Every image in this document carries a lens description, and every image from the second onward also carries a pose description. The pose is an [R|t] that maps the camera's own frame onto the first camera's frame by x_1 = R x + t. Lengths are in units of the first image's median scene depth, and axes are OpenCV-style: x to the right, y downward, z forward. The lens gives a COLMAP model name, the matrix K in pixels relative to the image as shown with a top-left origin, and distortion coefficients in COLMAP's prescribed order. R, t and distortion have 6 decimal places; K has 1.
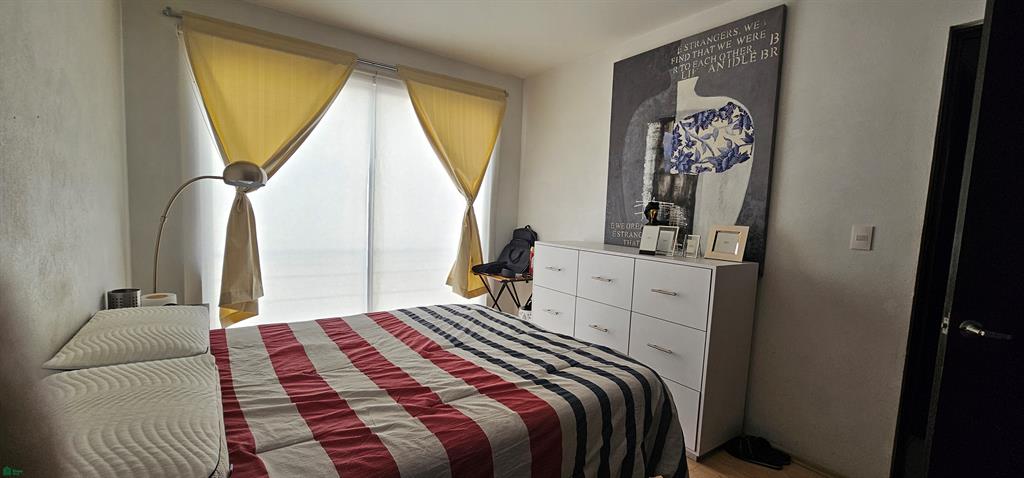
lens RADIAL K [[417.6, 0, 517.1], [0, 417.6, 247.3], [0, 0, 1]] dist [-0.001989, -0.000277]
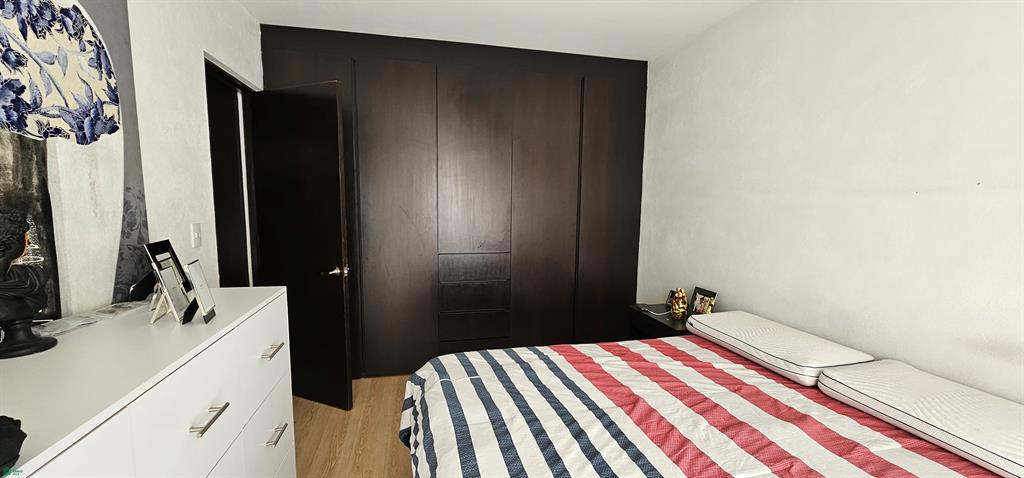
lens RADIAL K [[417.6, 0, 517.1], [0, 417.6, 247.3], [0, 0, 1]] dist [-0.001989, -0.000277]
pose [[-0.922257, -0.101667, 0.372968, -0.197456], [-0.020389, 0.976247, 0.215700, -0.175893], [-0.386039, 0.191326, -0.902424, 1.264620]]
